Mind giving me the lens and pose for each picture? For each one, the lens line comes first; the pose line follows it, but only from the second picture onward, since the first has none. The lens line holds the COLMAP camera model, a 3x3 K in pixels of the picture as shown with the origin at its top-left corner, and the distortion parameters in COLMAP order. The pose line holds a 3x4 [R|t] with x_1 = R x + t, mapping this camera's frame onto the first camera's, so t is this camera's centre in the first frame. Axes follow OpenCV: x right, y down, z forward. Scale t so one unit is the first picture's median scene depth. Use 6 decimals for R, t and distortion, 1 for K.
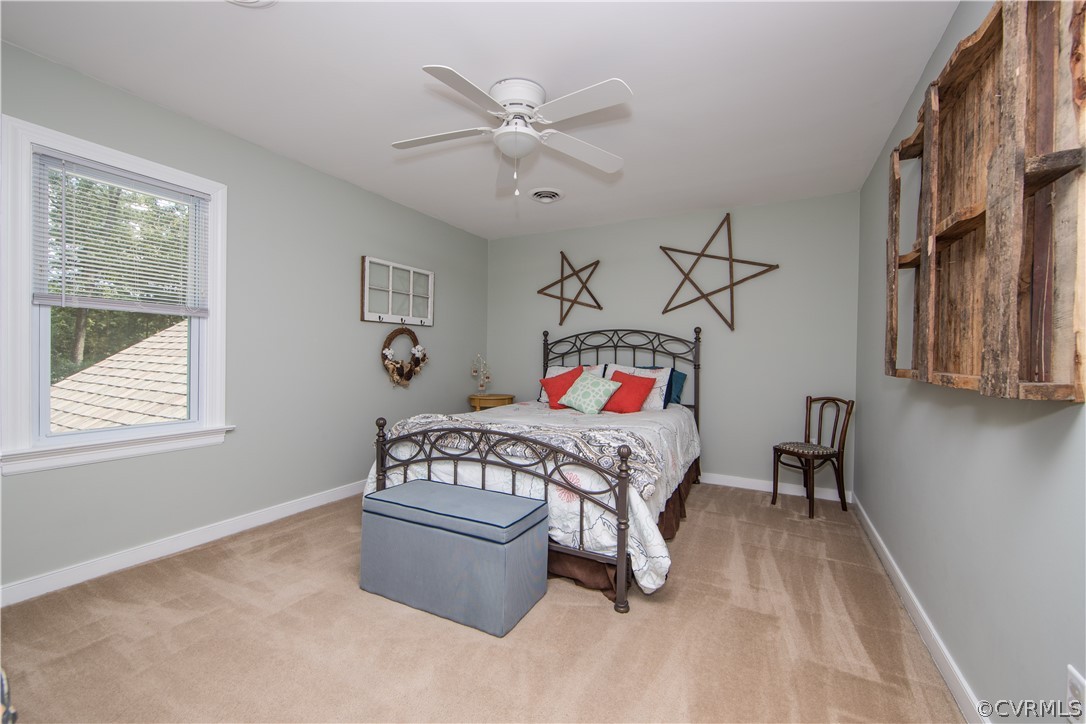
lens RADIAL K [[436.2, 0, 550.3], [0, 436.2, 364.9], [0, 0, 1]] dist [-0.006830, 0.000209]
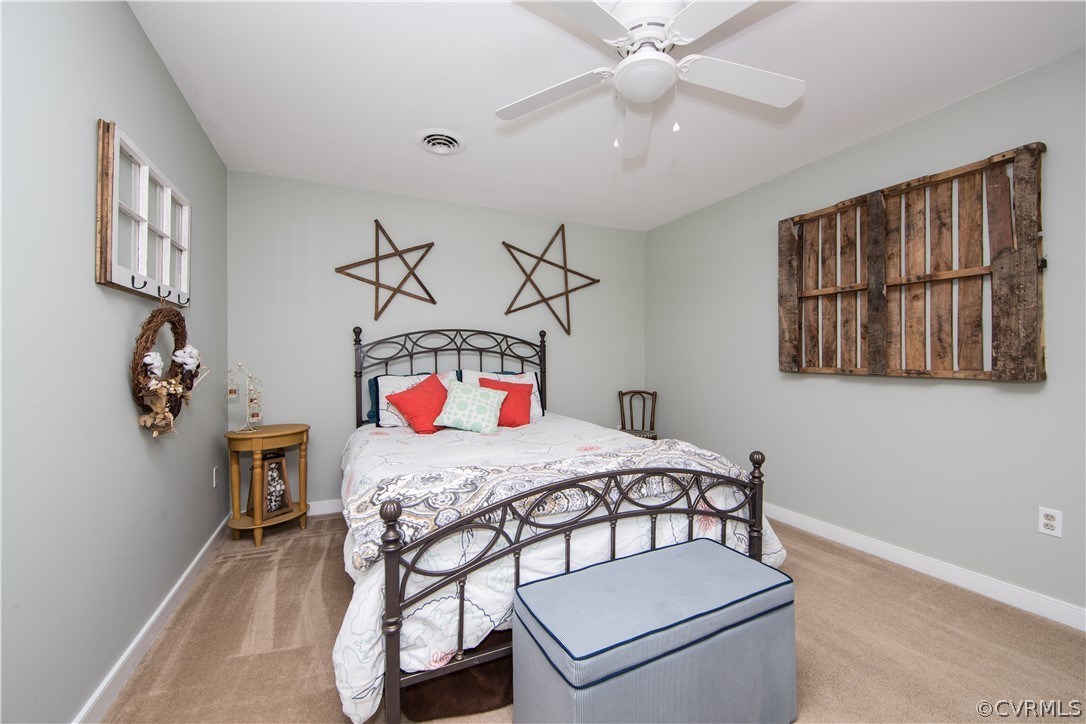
lens RADIAL K [[429.5, 0, 543.0], [0, 429.5, 362.0], [0, 0, 1]] dist [-0.021226, 0.000095]
pose [[0.607421, -0.019281, 0.794146, -0.438386], [0.028834, 0.999582, 0.002215, -0.016209], [-0.793857, 0.021553, 0.607723, 0.393759]]
